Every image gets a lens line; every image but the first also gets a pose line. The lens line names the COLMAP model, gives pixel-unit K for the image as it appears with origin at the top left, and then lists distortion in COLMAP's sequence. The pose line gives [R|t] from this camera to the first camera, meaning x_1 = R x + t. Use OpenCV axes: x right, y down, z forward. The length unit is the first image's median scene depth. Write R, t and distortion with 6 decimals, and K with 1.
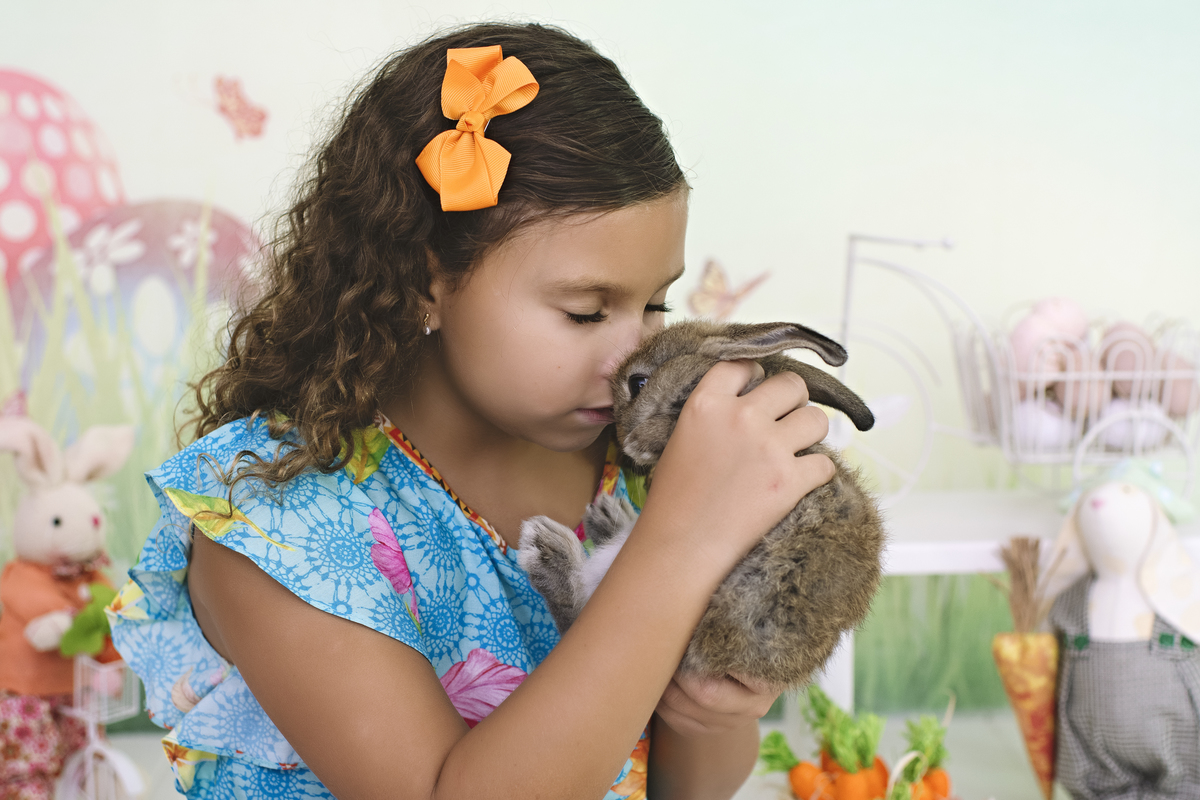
lens RADIAL K [[1854.7, 0, 600.0], [0, 1854.7, 400.0], [0, 0, 1]] dist [-0.033945, 0.121783]
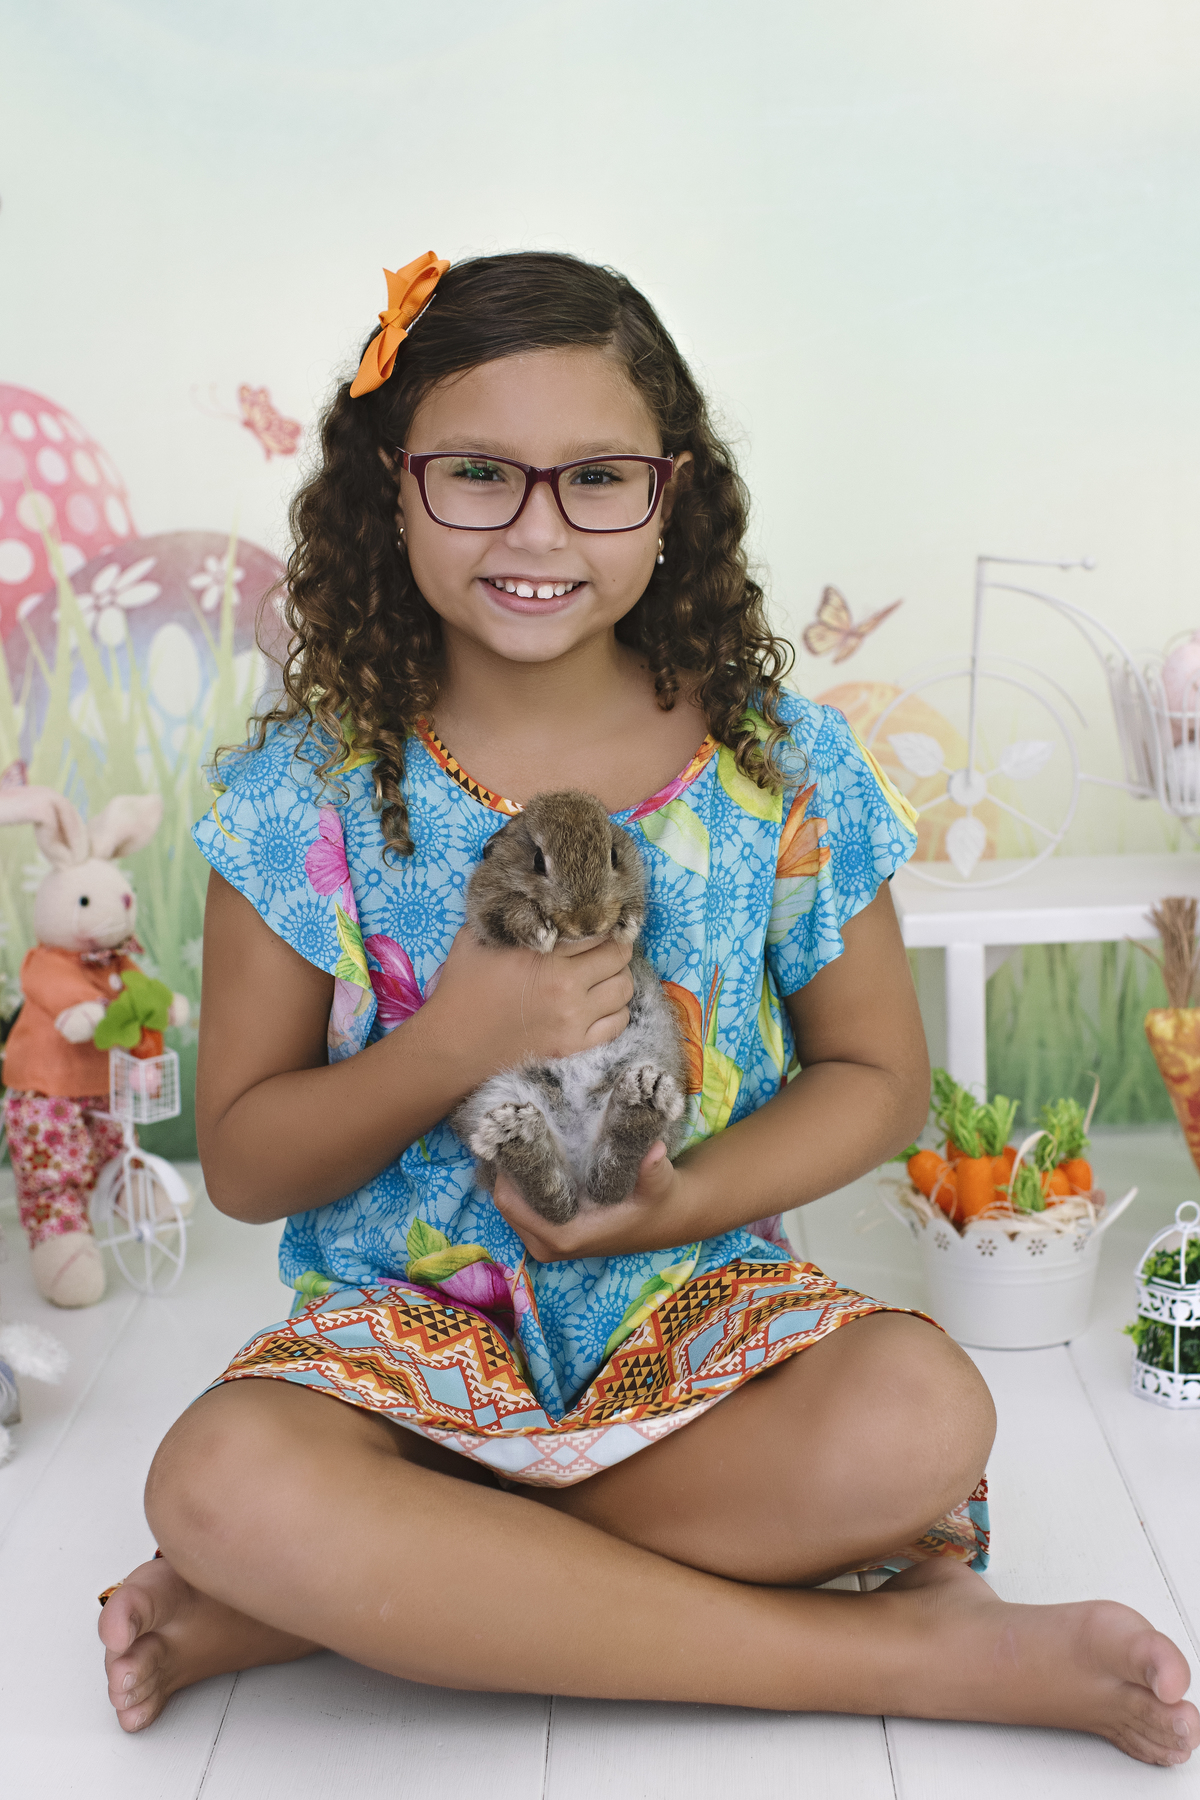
lens RADIAL K [[2782.1, 0, 600.0], [0, 2782.1, 900.0], [0, 0, 1]] dist [-0.033945, 0.121783]
pose [[0.998322, -0.017259, -0.055269, 0.027490], [0.019299, 0.999143, 0.036610, 0.020632], [0.054589, -0.037615, 0.997800, -0.314660]]
